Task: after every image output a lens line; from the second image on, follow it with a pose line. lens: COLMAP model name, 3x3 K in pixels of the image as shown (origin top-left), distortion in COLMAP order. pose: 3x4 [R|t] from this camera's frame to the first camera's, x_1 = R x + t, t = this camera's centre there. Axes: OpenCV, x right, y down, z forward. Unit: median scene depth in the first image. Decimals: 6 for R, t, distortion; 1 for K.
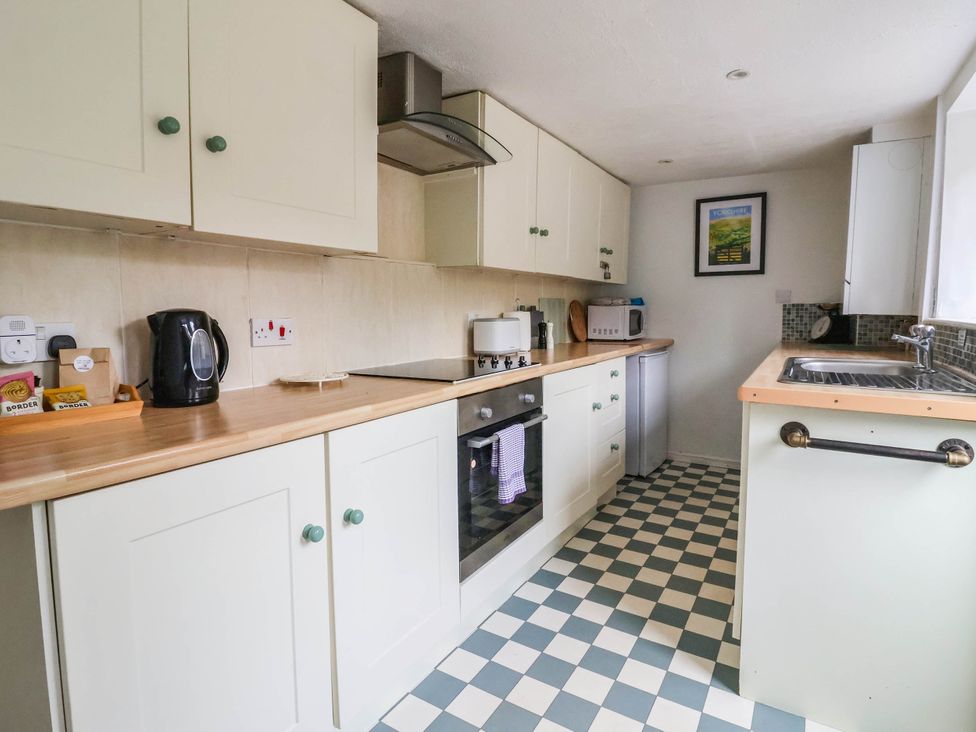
lens RADIAL K [[524.0, 0, 467.3], [0, 524.0, 361.6], [0, 0, 1]] dist [-0.001947, -0.006186]
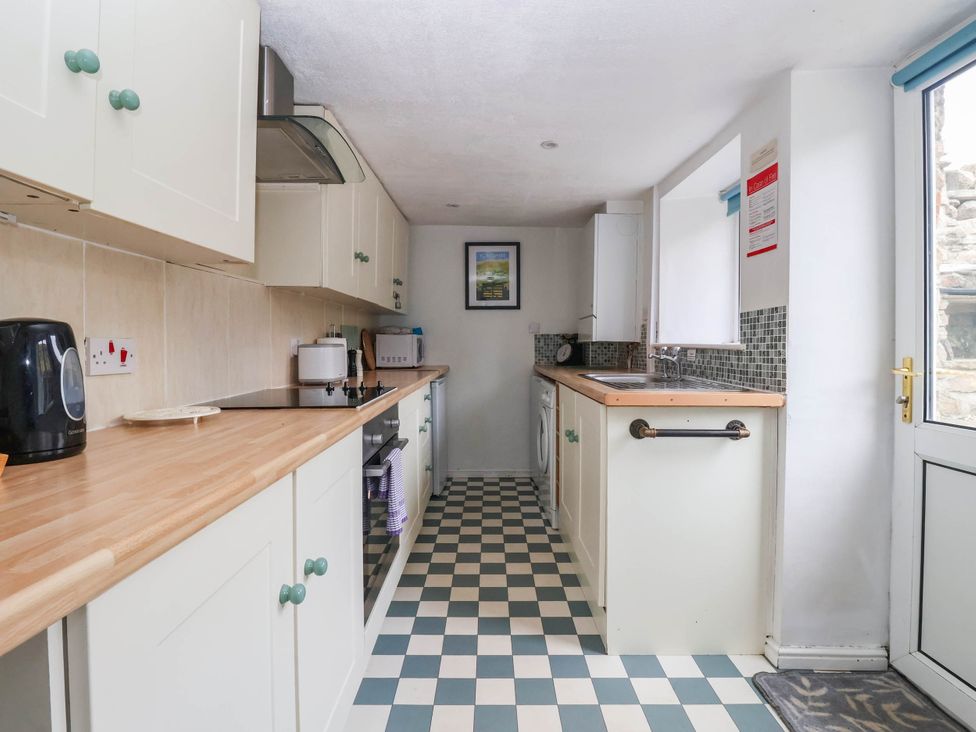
lens RADIAL K [[524.0, 0, 484.3], [0, 524.0, 360.7], [0, 0, 1]] dist [-0.001947, -0.006186]
pose [[0.844609, -0.015900, 0.535147, -0.169617], [0.050922, 0.997413, -0.050734, 0.007969], [-0.532956, 0.070101, 0.843234, 0.046013]]
